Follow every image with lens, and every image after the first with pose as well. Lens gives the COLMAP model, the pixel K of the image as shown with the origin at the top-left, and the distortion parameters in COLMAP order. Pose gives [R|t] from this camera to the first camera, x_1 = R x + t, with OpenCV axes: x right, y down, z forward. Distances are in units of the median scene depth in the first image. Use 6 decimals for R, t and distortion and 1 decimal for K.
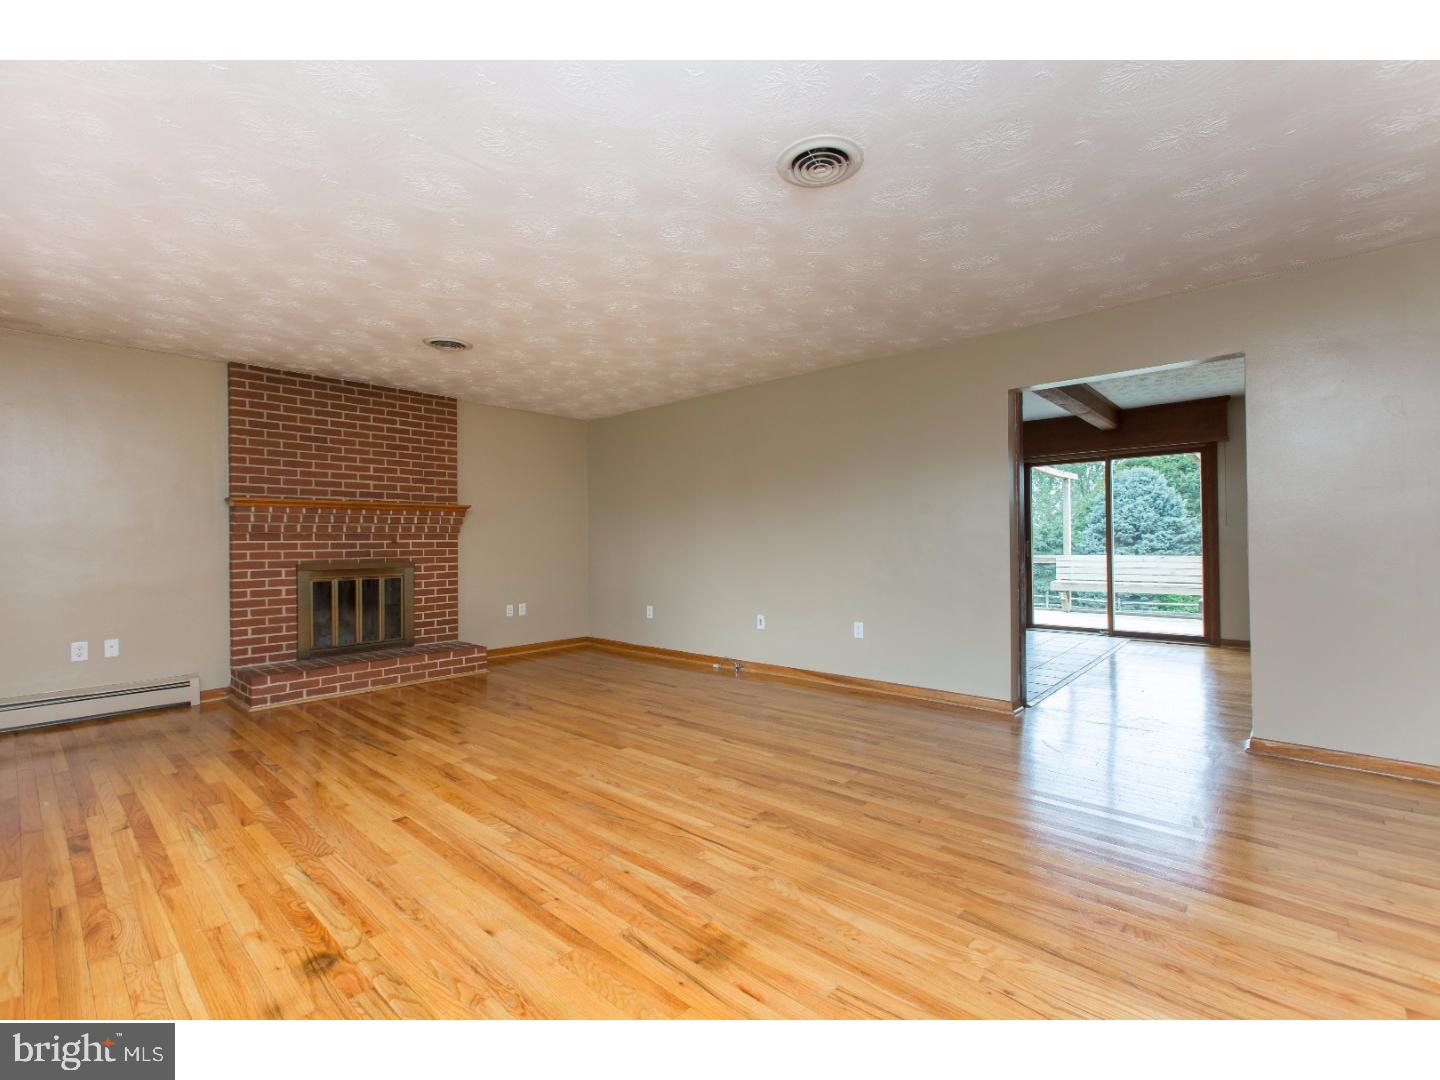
lens RADIAL K [[639.8, 0, 722.6], [0, 639.8, 538.3], [0, 0, 1]] dist [-0.014856, 0.008699]
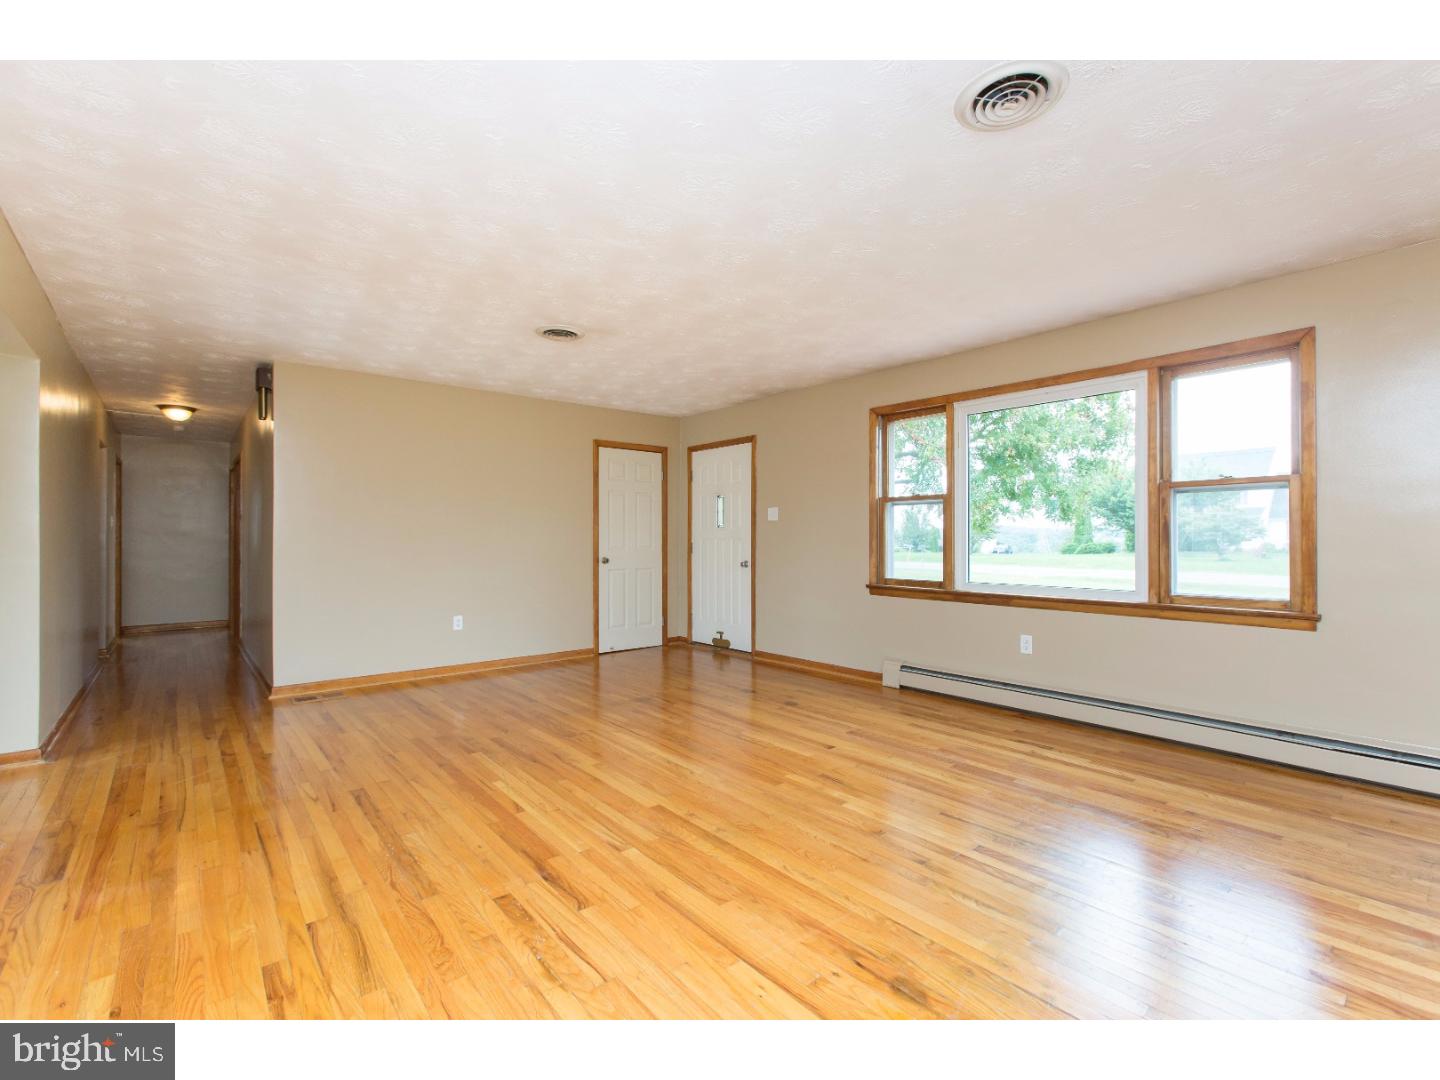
lens RADIAL K [[639.8, 0, 722.6], [0, 639.8, 538.3], [0, 0, 1]] dist [-0.014856, 0.008699]
pose [[-0.991124, 0.013708, 0.132234, -0.286544], [0.012751, 0.999886, -0.008080, 0.004881], [-0.132330, -0.006322, -0.991186, 1.465030]]
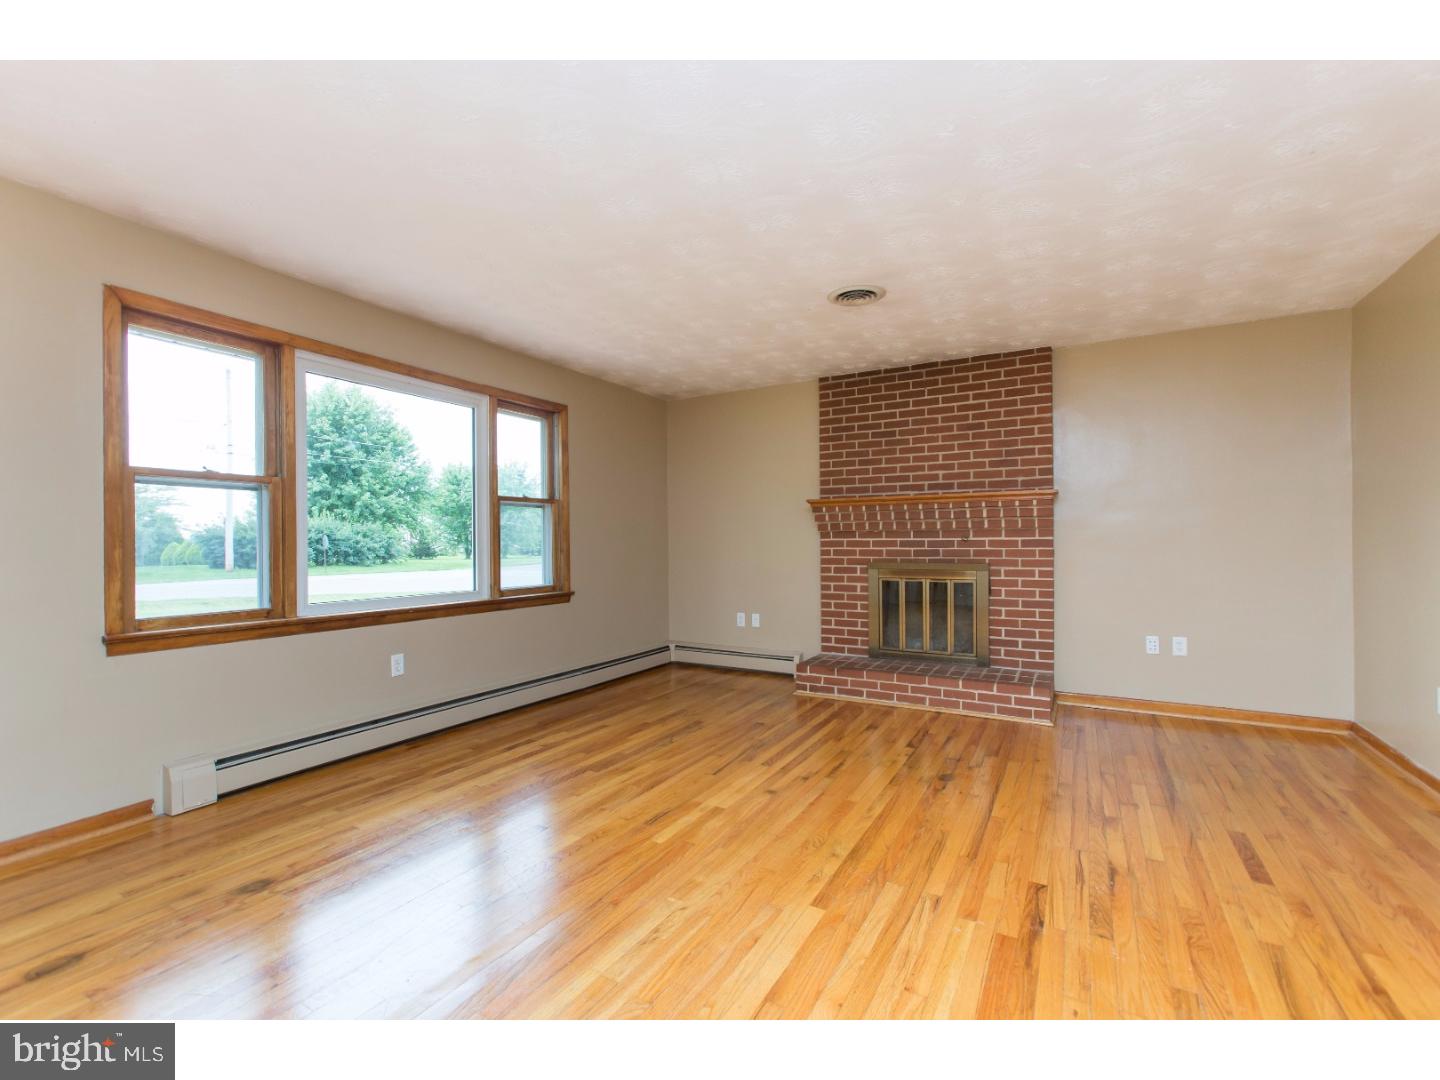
lens RADIAL K [[639.8, 0, 722.6], [0, 639.8, 538.3], [0, 0, 1]] dist [-0.014856, 0.008699]
pose [[0.216909, 0.004495, -0.976182, 0.316250], [0.007925, 0.999948, 0.006366, -0.005459], [0.976160, -0.009117, 0.216862, 0.658296]]
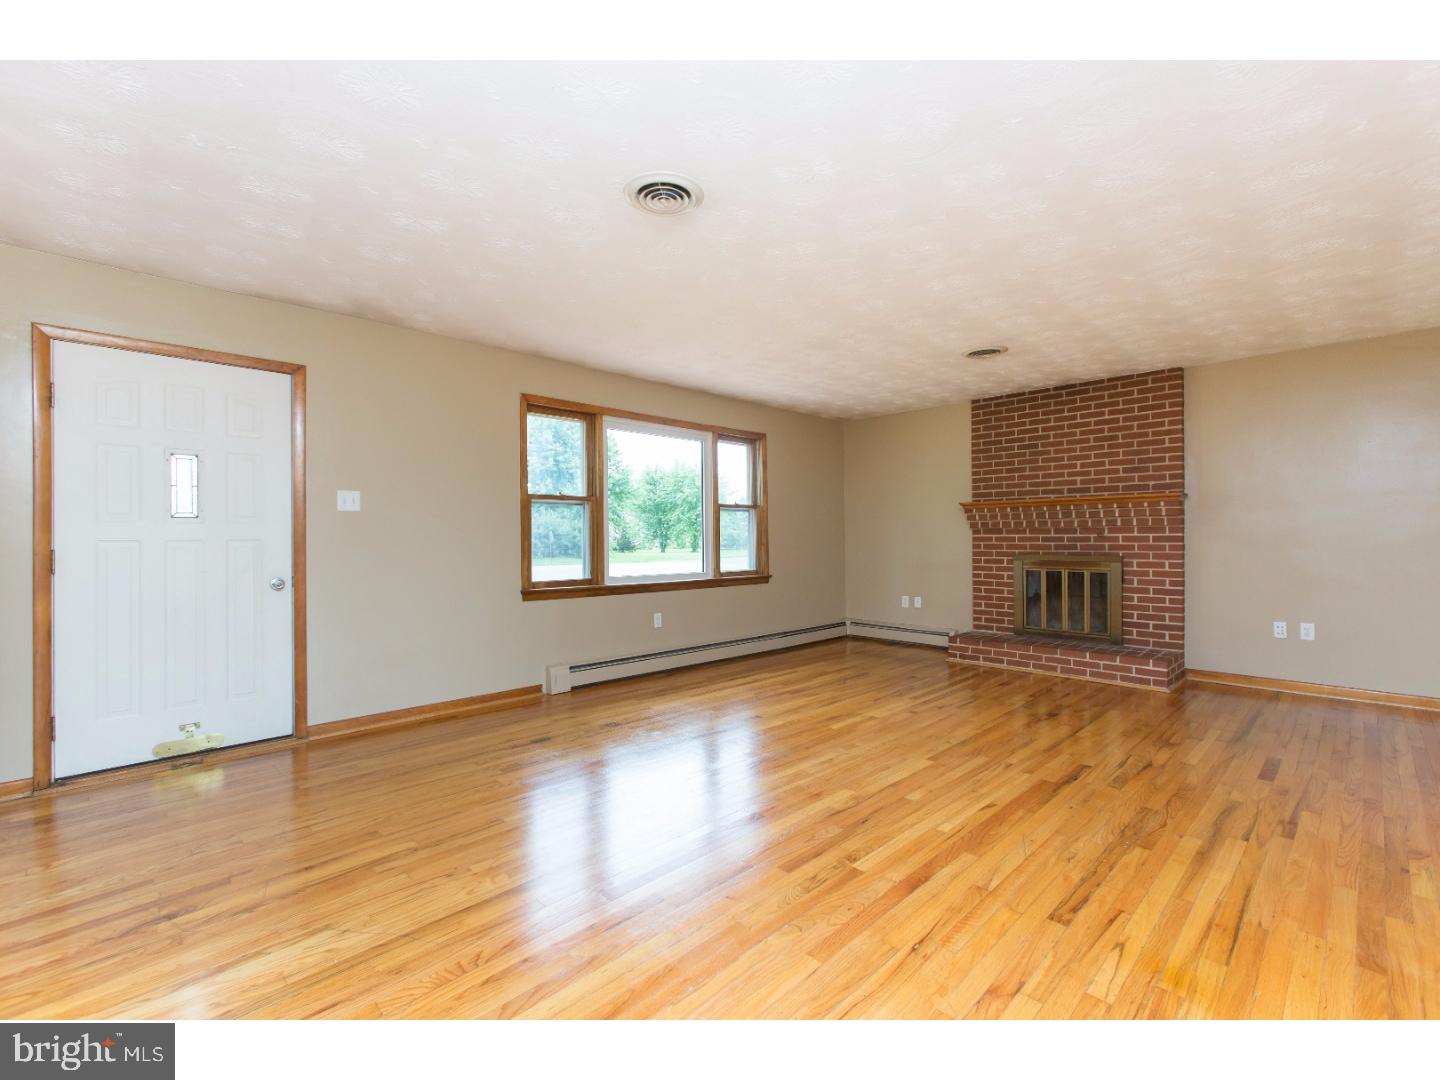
lens RADIAL K [[639.8, 0, 722.6], [0, 639.8, 538.3], [0, 0, 1]] dist [-0.014856, 0.008699]
pose [[-0.062215, 0.012397, -0.997986, 0.661405], [0.010748, 0.999873, 0.011750, -0.010850], [0.998005, -0.009996, -0.062340, 0.625825]]
